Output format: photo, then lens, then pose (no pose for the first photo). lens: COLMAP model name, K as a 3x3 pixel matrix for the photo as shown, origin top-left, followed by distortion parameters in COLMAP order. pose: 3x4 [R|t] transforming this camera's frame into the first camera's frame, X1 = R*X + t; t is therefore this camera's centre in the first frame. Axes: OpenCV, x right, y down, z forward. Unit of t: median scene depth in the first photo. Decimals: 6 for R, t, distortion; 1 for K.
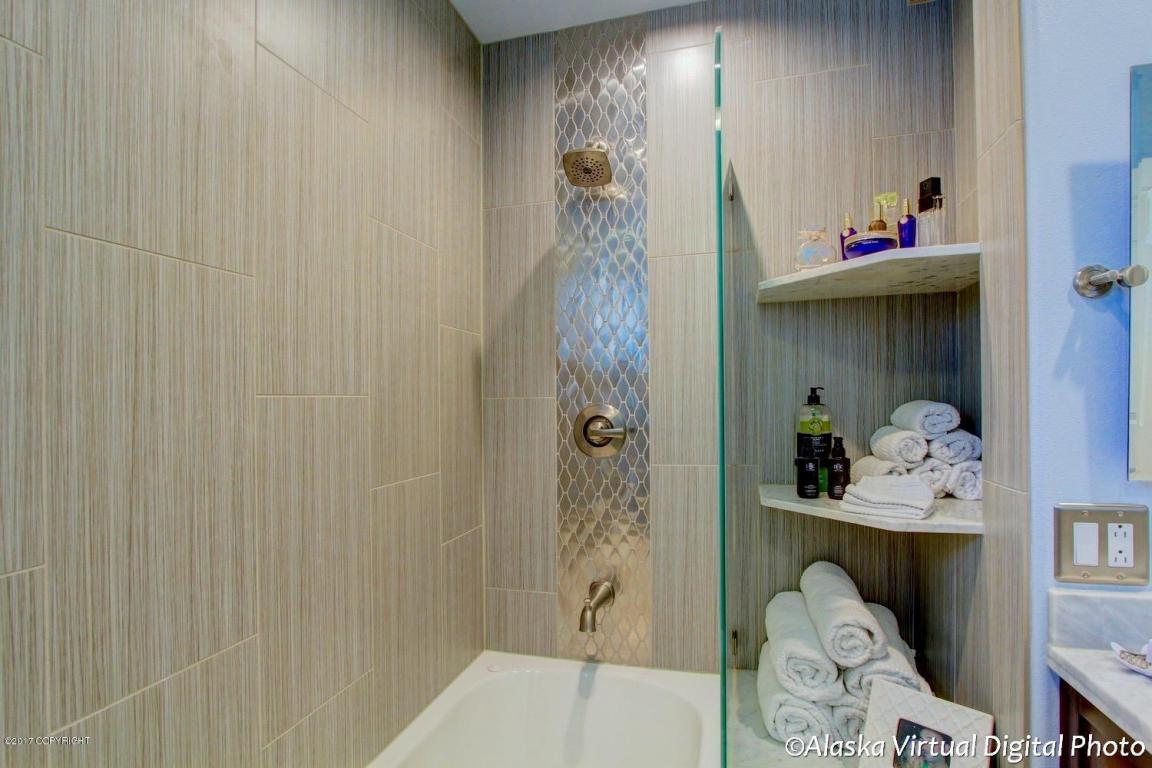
lens RADIAL K [[554.9, 0, 570.3], [0, 554.9, 388.2], [0, 0, 1]] dist [-0.014200, 0.001871]
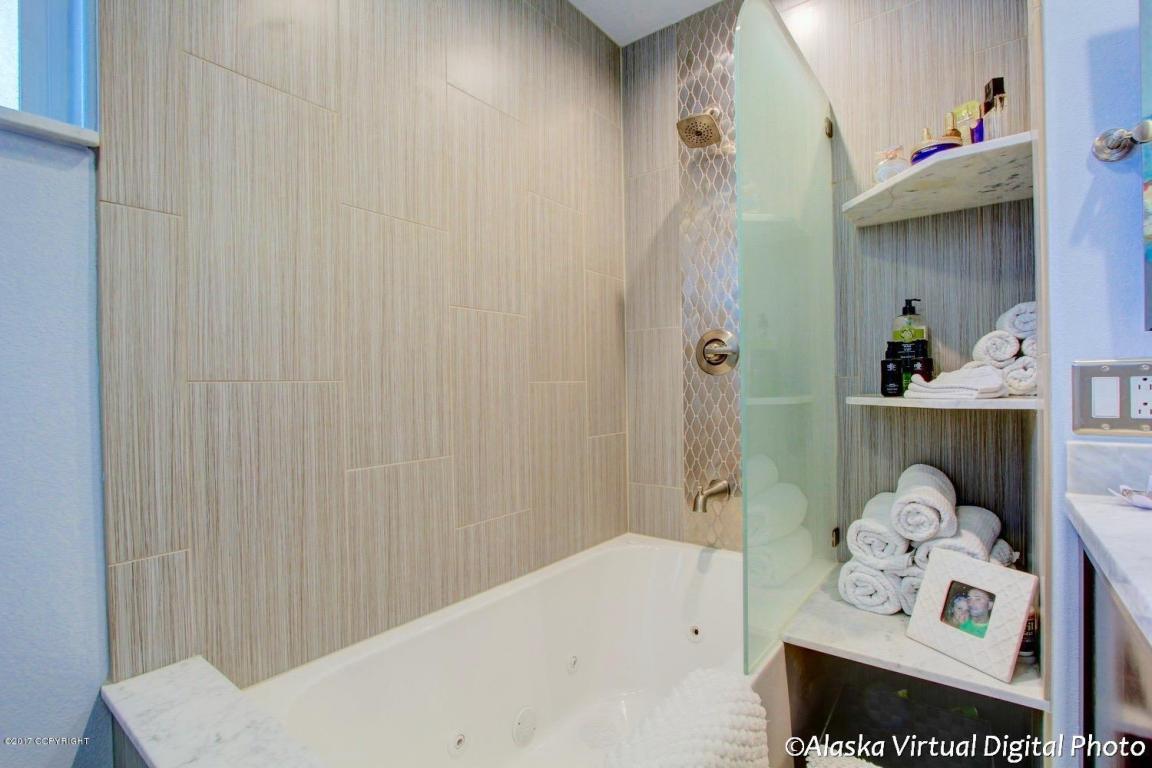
lens RADIAL K [[532.3, 0, 576.0], [0, 532.3, 384.0], [0, 0, 1]] dist [-0.012705, 0.000677]
pose [[0.926769, 0.000264, -0.375631, 0.255054], [0.005151, 0.999897, 0.013412, 0.162065], [0.375596, -0.014365, 0.926672, -0.214682]]
